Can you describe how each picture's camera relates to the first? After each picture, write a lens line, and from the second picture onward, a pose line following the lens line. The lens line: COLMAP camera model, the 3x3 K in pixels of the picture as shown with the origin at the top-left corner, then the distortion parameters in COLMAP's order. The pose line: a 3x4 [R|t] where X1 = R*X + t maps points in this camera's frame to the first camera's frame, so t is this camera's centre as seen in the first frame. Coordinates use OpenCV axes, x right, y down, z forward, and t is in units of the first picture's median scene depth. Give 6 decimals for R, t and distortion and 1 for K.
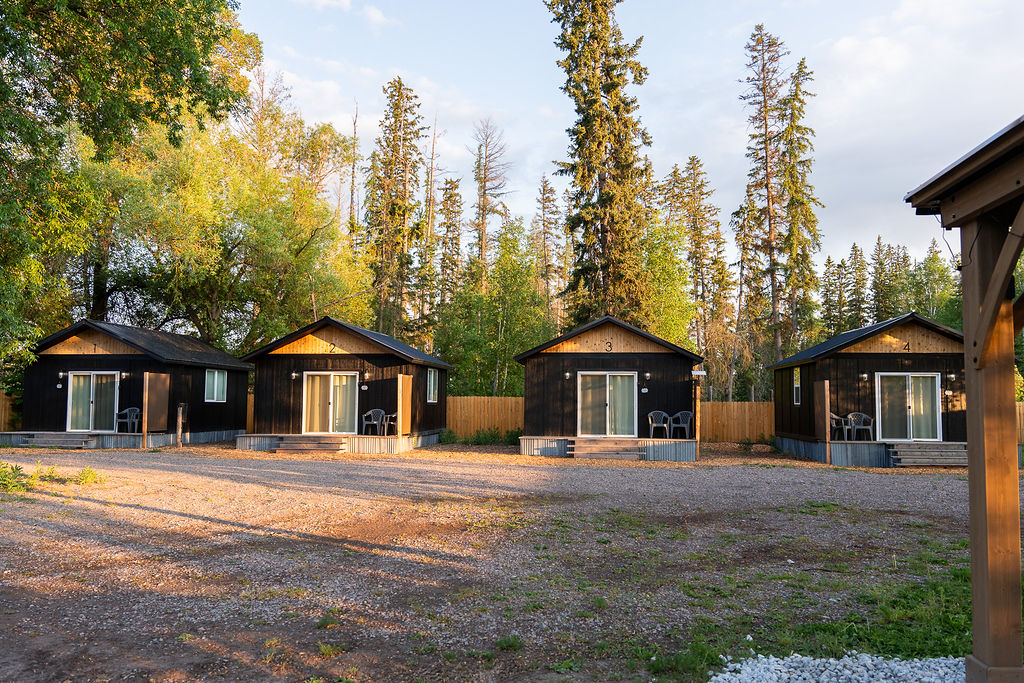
lens RADIAL K [[804.1, 0, 512.0], [0, 804.1, 341.5], [0, 0, 1]] dist [-0.002108, -0.000525]
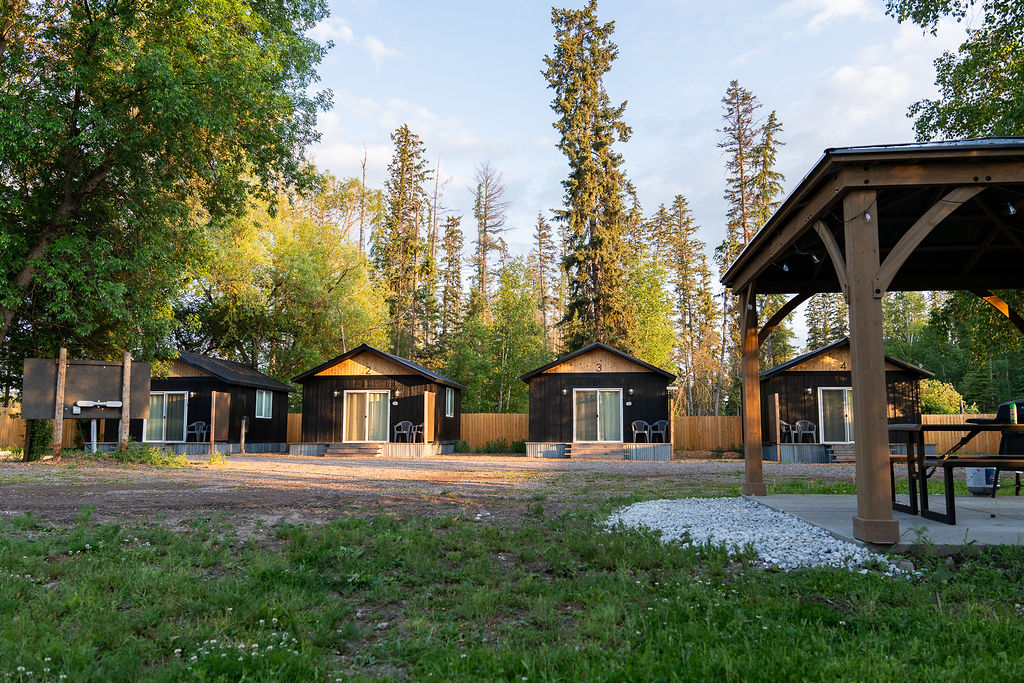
lens RADIAL K [[804.1, 0, 512.0], [0, 804.1, 341.5], [0, 0, 1]] dist [-0.002108, -0.000525]
pose [[0.999966, -0.006071, 0.005627, -0.011280], [0.006277, 0.999279, -0.037436, 0.008157], [-0.005396, 0.037470, 0.999283, -0.144322]]
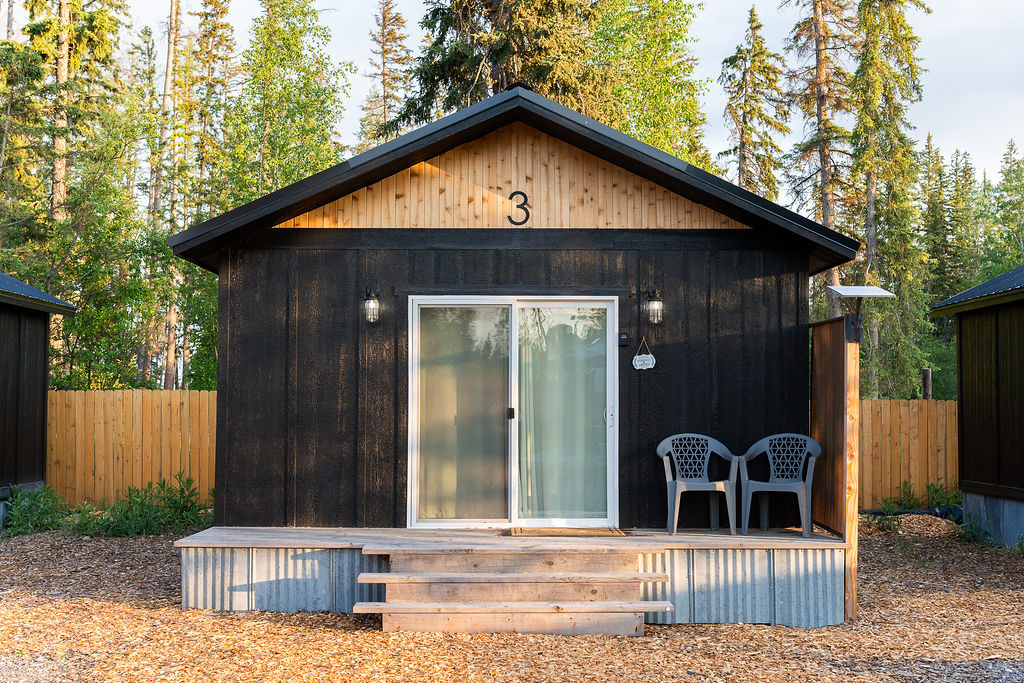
lens RADIAL K [[1212.5, 0, 512.0], [0, 1212.5, 341.5], [0, 0, 1]] dist [-0.002617, -0.000098]
pose [[0.991318, 0.000227, 0.131489, 0.043510], [-0.003448, 0.999700, 0.024266, 0.030248], [-0.131444, -0.024508, 0.991021, 0.405295]]
